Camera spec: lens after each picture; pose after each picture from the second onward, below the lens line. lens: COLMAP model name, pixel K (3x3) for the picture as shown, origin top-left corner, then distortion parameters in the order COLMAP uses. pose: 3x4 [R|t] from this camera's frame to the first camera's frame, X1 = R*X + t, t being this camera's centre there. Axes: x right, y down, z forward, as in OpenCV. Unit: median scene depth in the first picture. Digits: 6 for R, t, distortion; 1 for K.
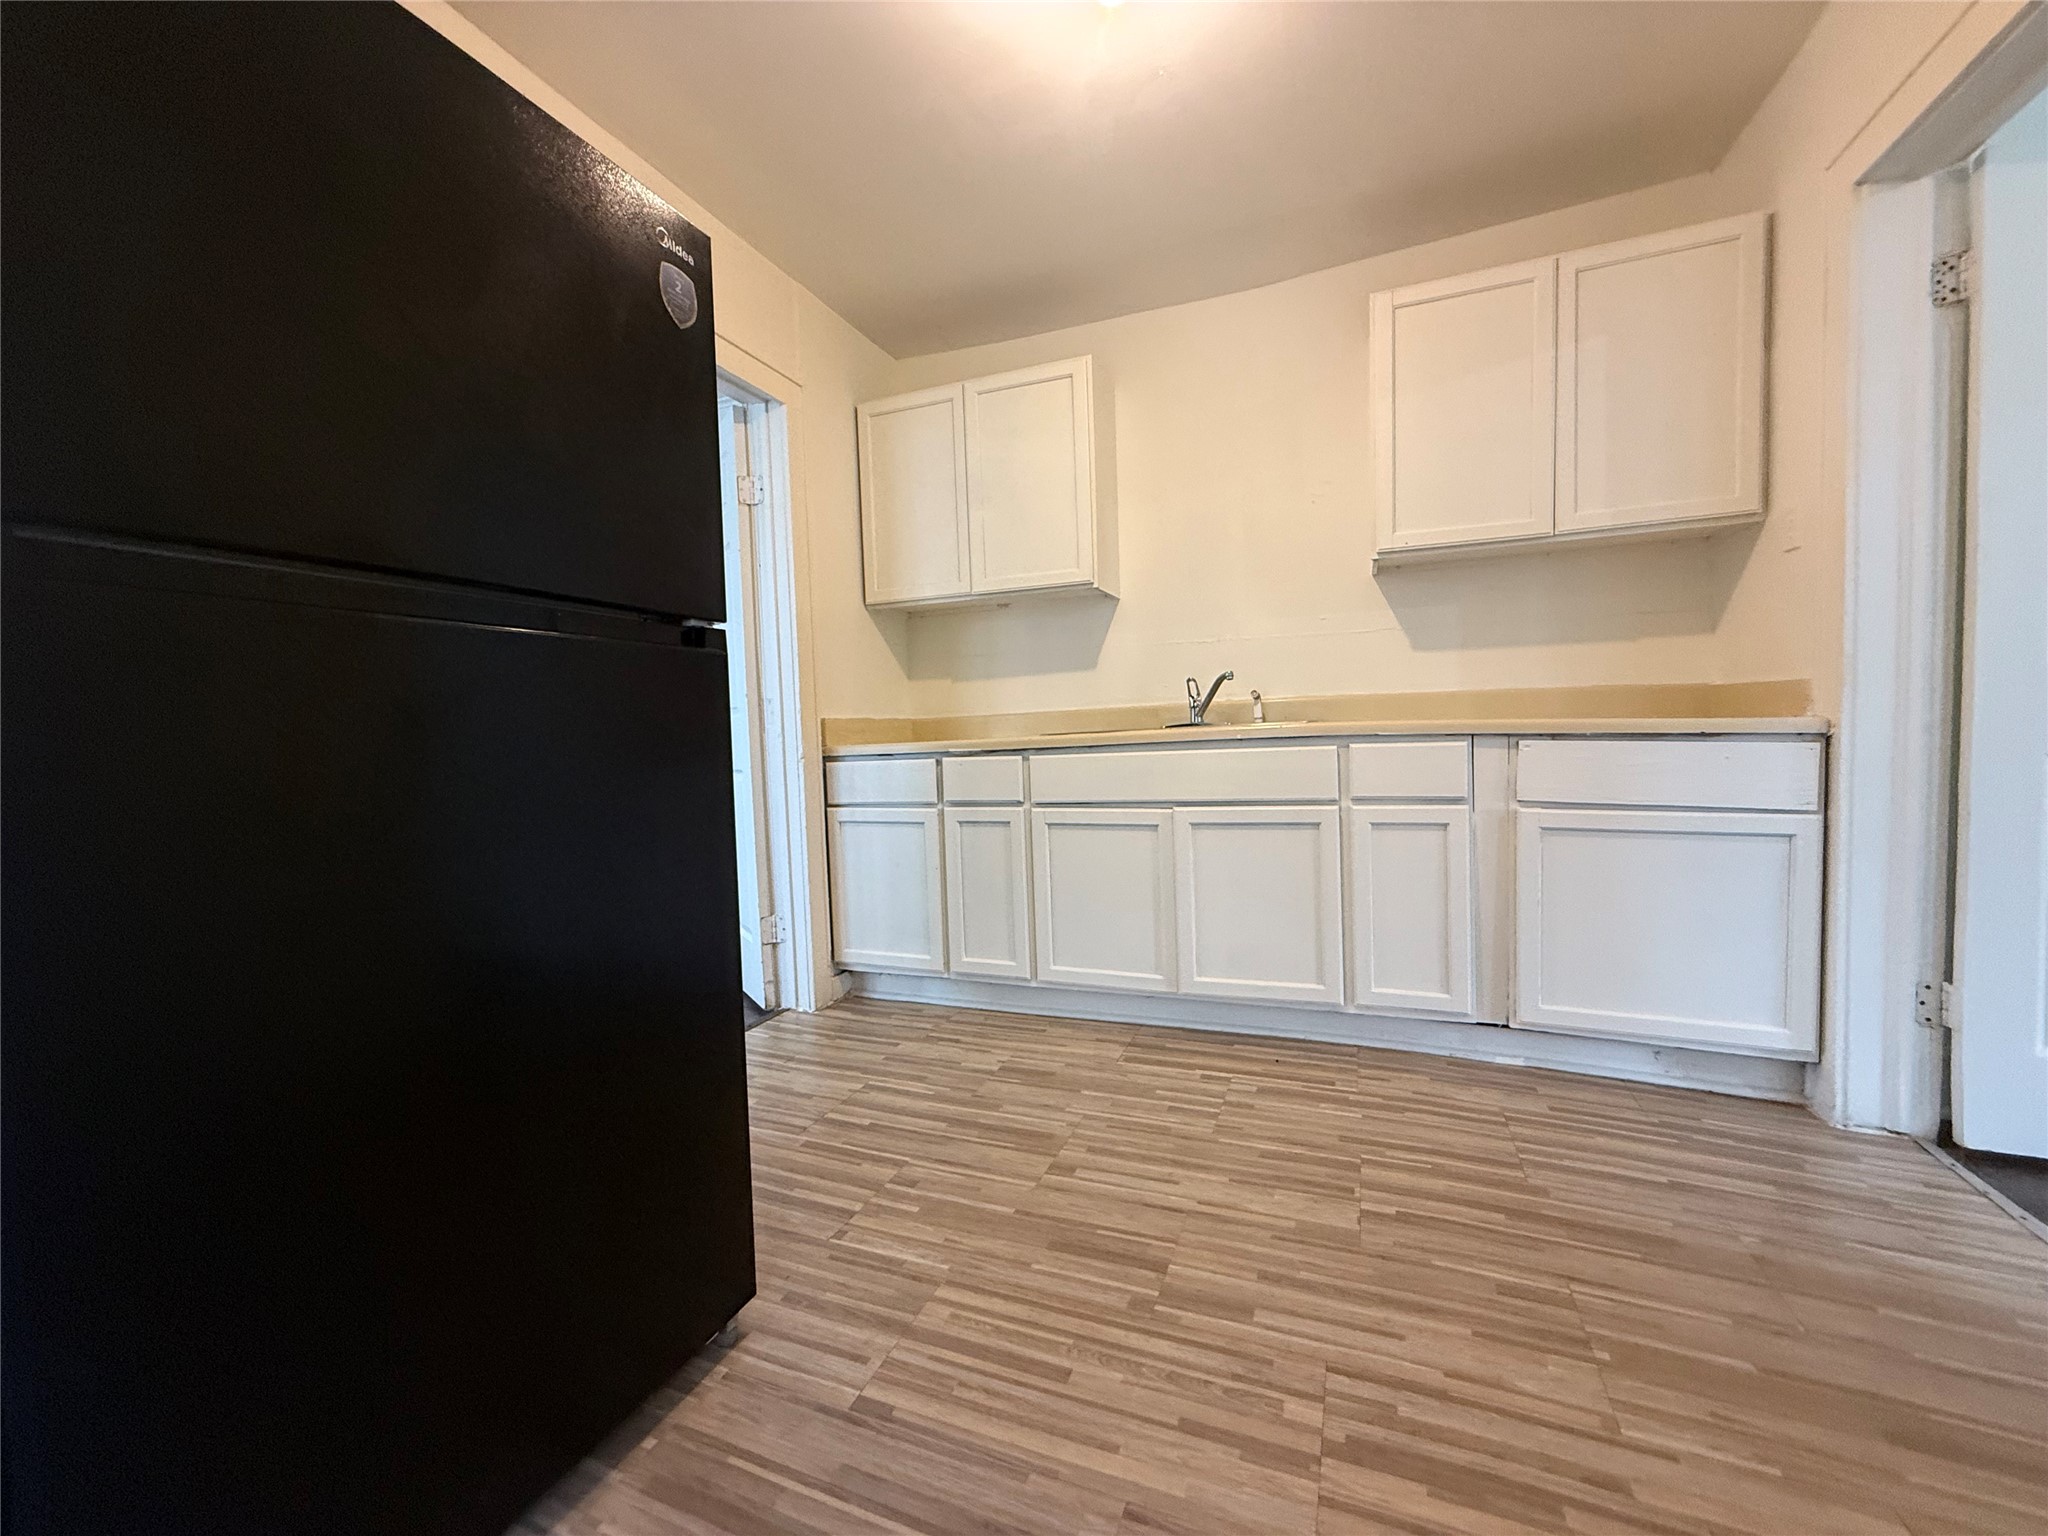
lens RADIAL K [[817.1, 0, 1023.5], [0, 817.1, 778.5], [0, 0, 1]] dist [-0.000773, 0.000114]
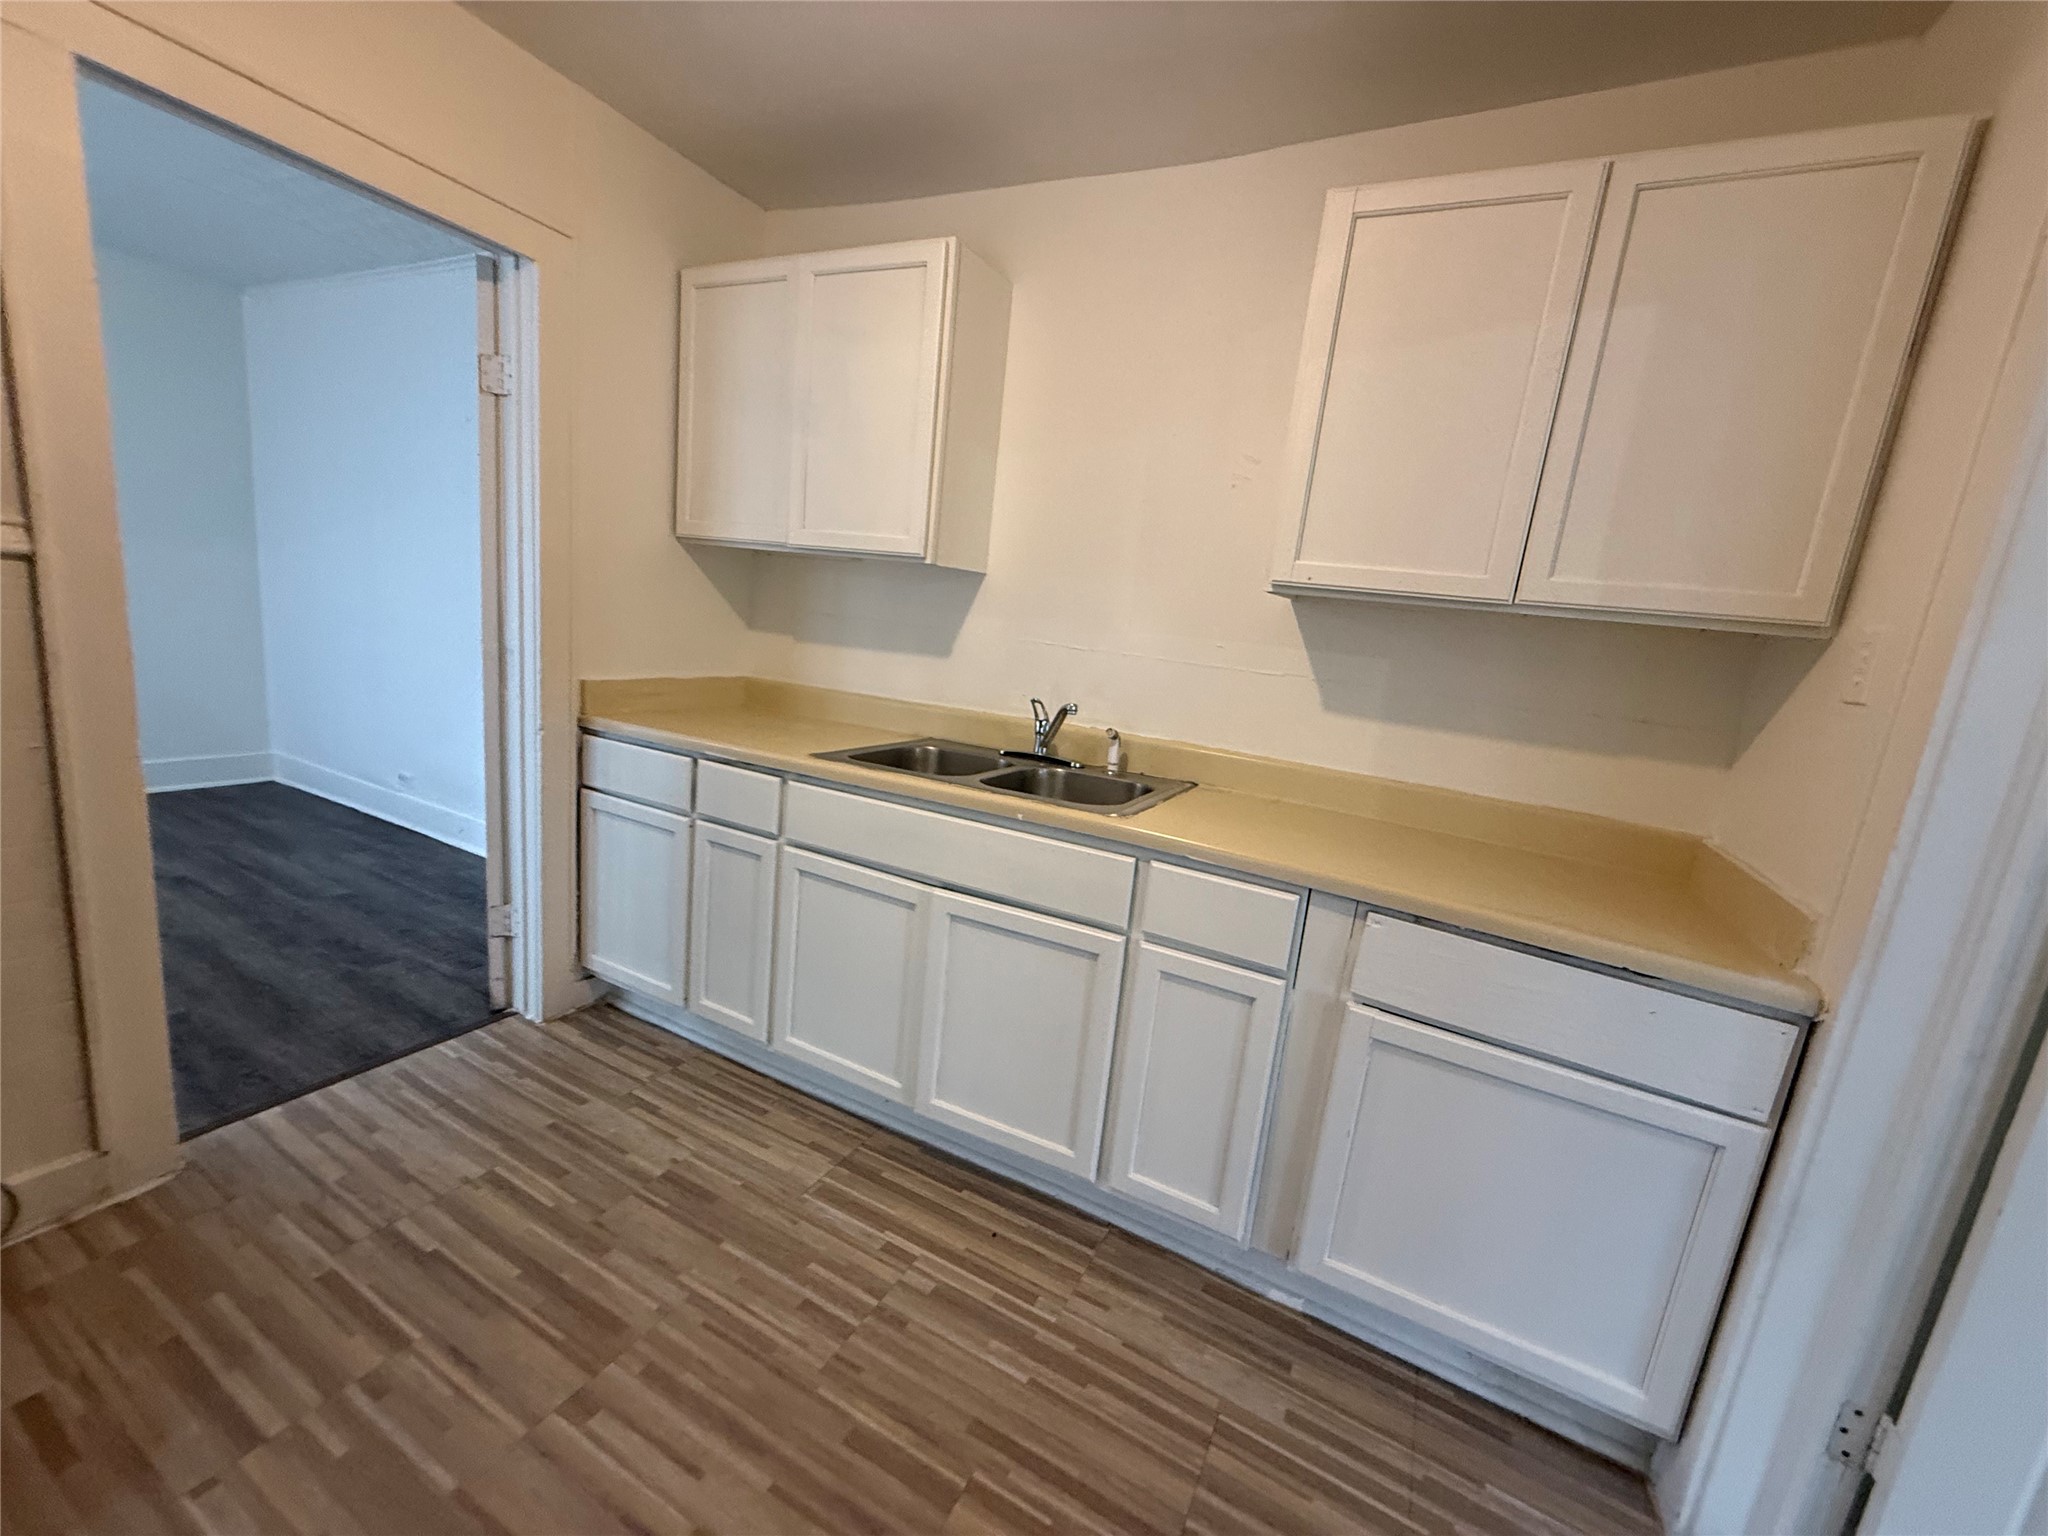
lens RADIAL K [[817.1, 0, 1020.1], [0, 817.1, 780.6], [0, 0, 1]] dist [-0.000773, 0.000114]
pose [[0.986668, 0.152508, -0.056818, 0.314968], [-0.143363, 0.979701, 0.140114, -0.196344], [0.077033, -0.130101, 0.988504, 0.286056]]
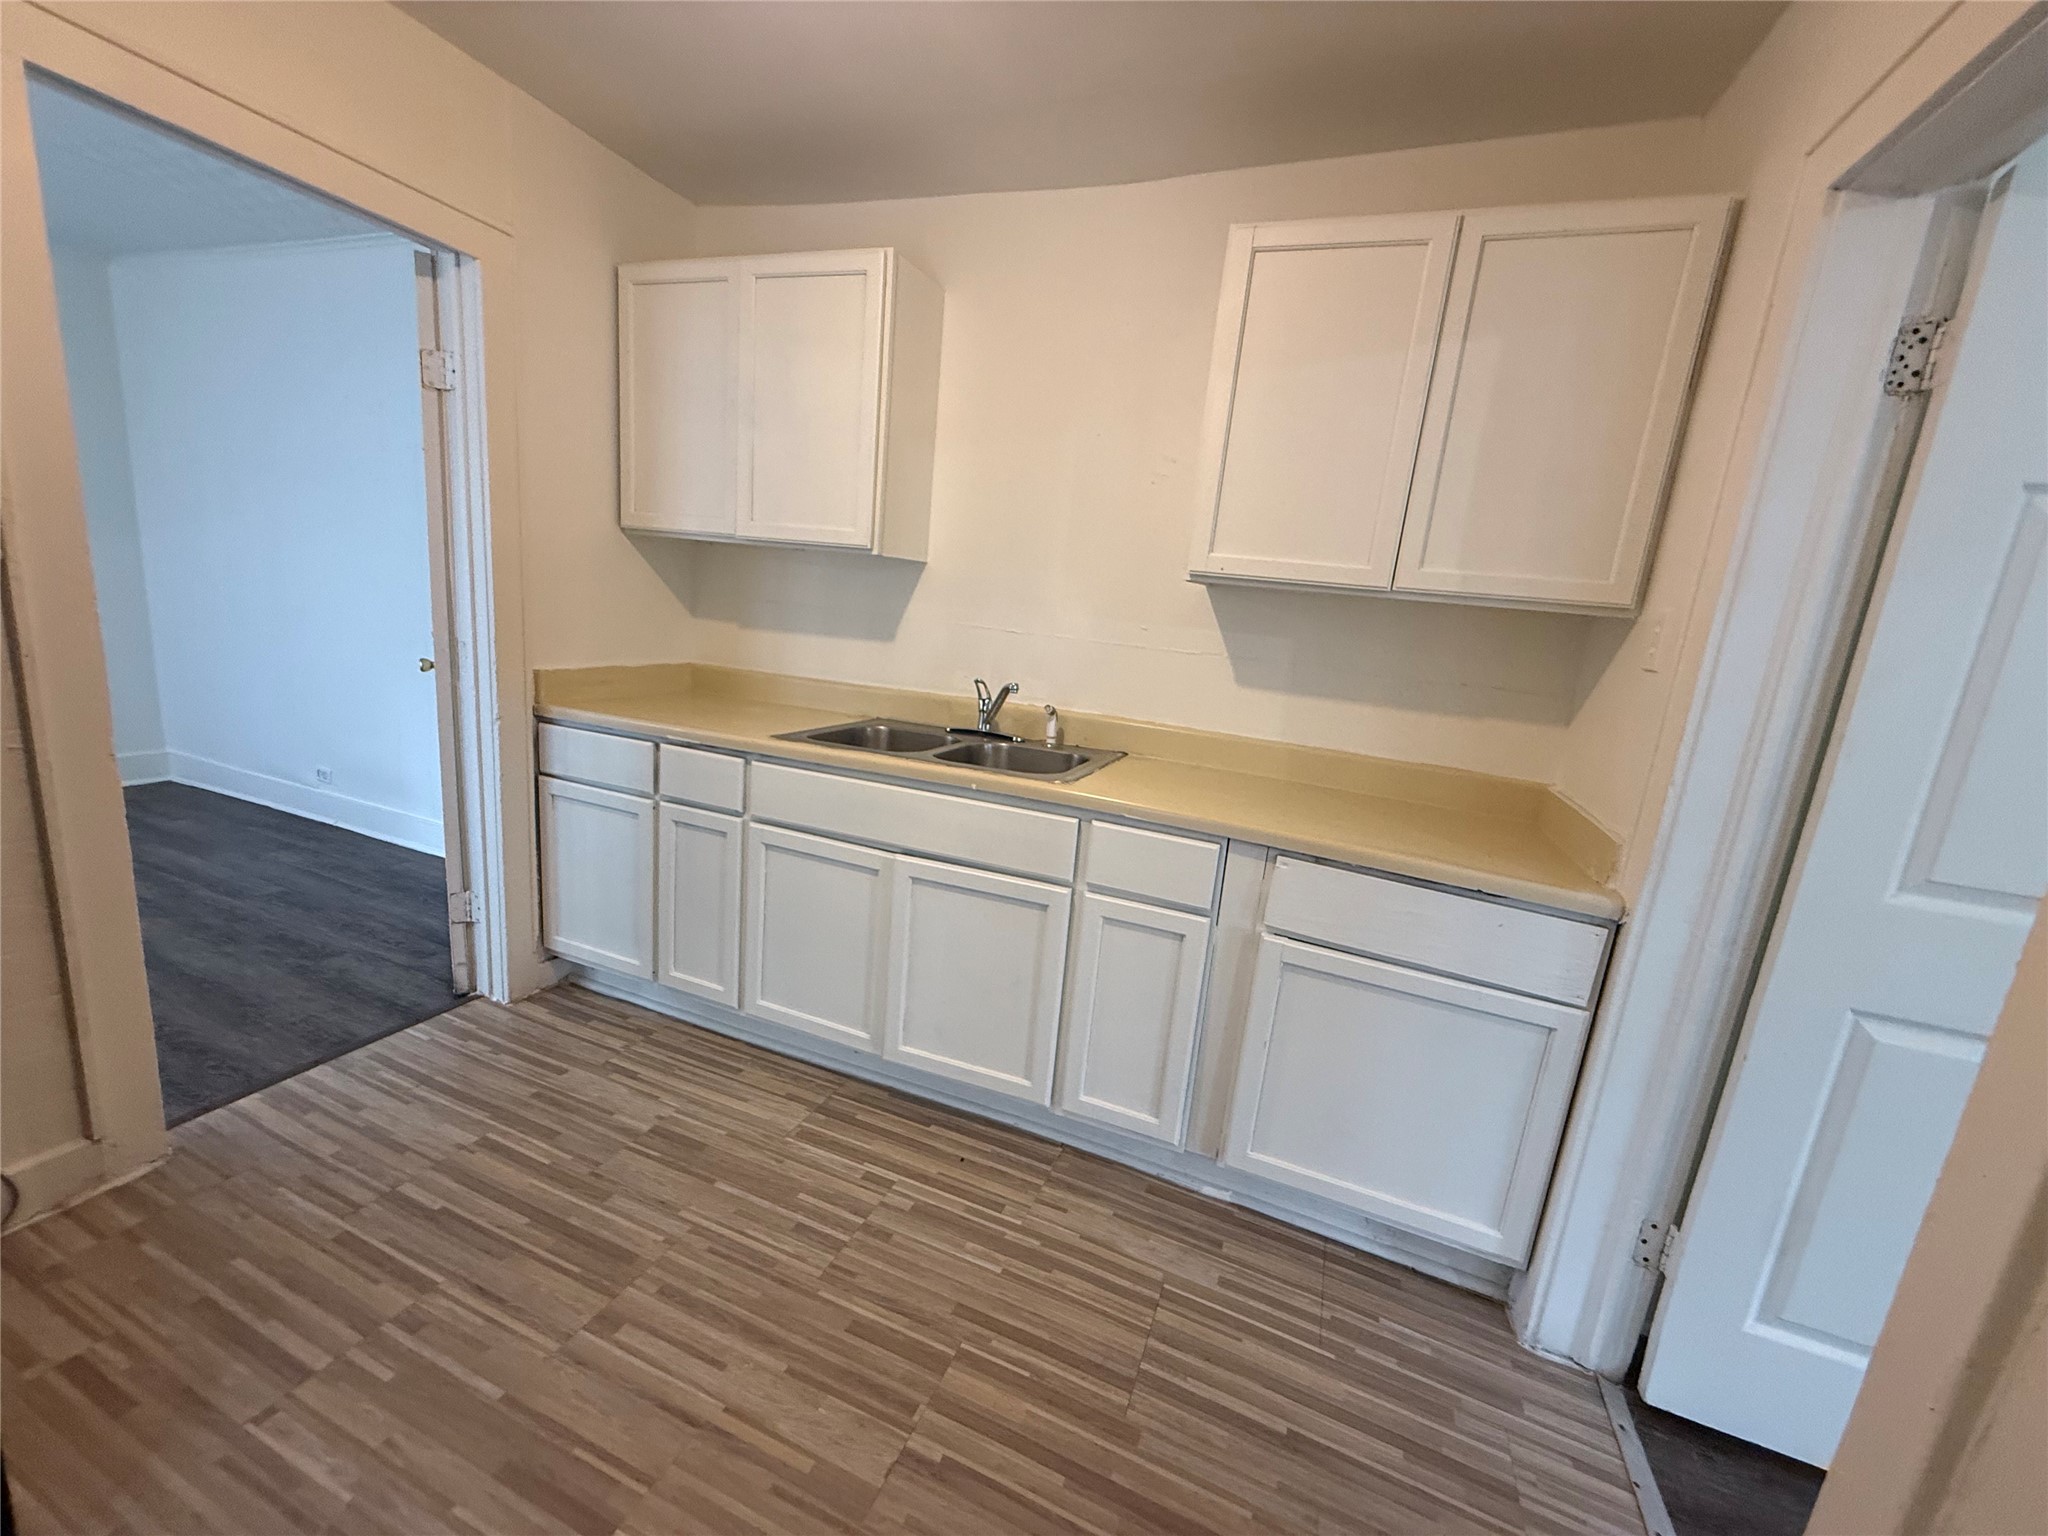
lens RADIAL K [[817.1, 0, 1019.2], [0, 817.1, 781.2], [0, 0, 1]] dist [-0.000773, 0.000114]
pose [[0.991735, 0.122088, 0.039442, 0.288809], [-0.126760, 0.979883, 0.154149, -0.198306], [-0.019829, -0.157875, 0.987260, 0.196385]]
